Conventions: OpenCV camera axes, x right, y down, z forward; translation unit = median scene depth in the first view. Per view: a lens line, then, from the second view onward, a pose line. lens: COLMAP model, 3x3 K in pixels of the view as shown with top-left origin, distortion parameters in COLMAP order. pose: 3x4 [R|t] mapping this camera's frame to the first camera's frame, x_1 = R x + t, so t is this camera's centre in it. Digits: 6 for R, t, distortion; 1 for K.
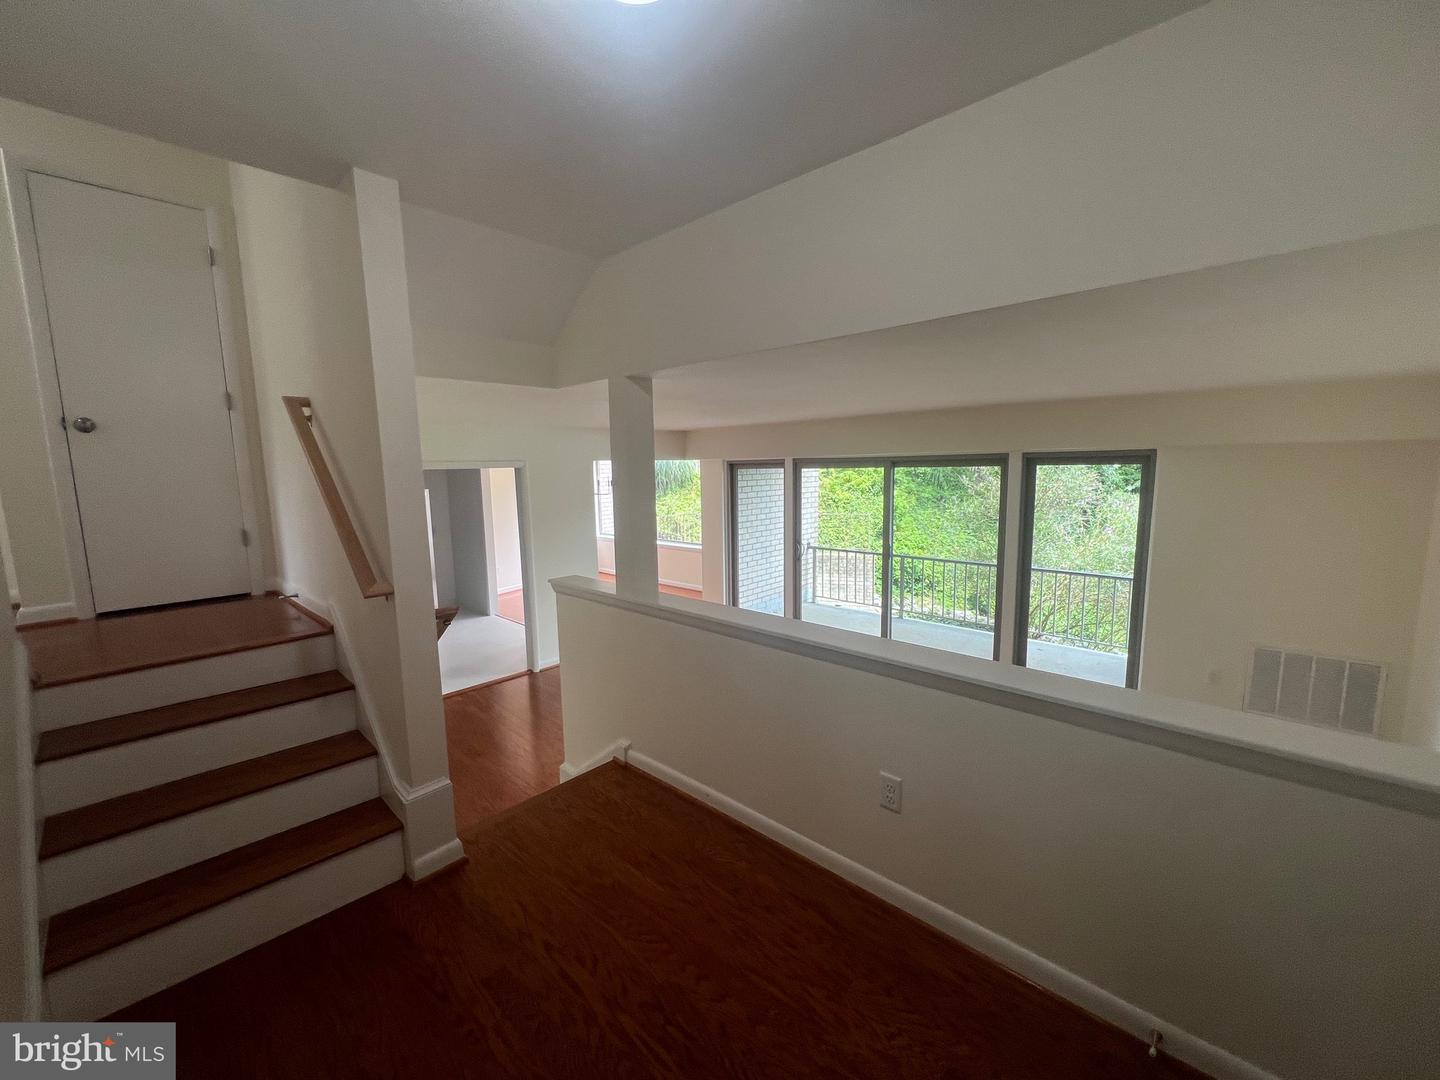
lens RADIAL K [[586.6, 0, 712.4], [0, 586.6, 545.6], [0, 0, 1]] dist [0.000946, -0.000433]
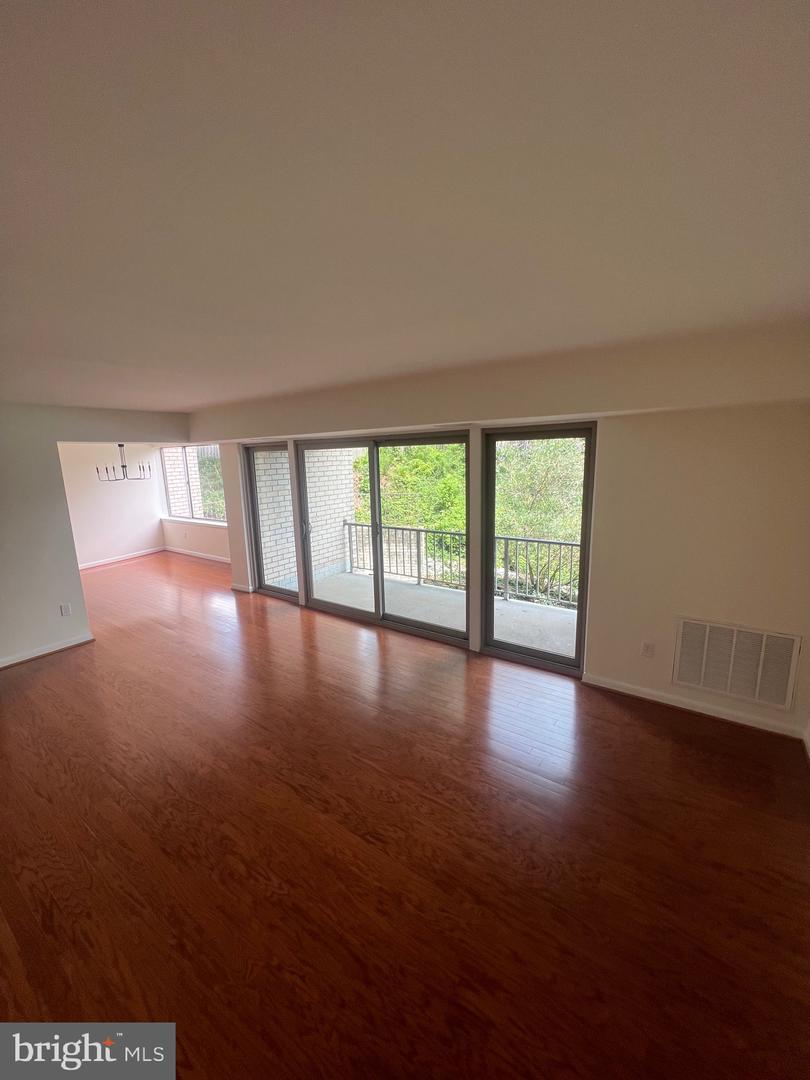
lens RADIAL K [[439.9, 0, 405.4], [0, 439.9, 537.4], [0, 0, 1]] dist [0.000946, -0.000433]
pose [[0.990099, -0.035555, 0.135791, 0.163914], [0.029764, 0.998569, 0.044441, -0.005317], [-0.137177, -0.039960, 0.989740, 0.150256]]
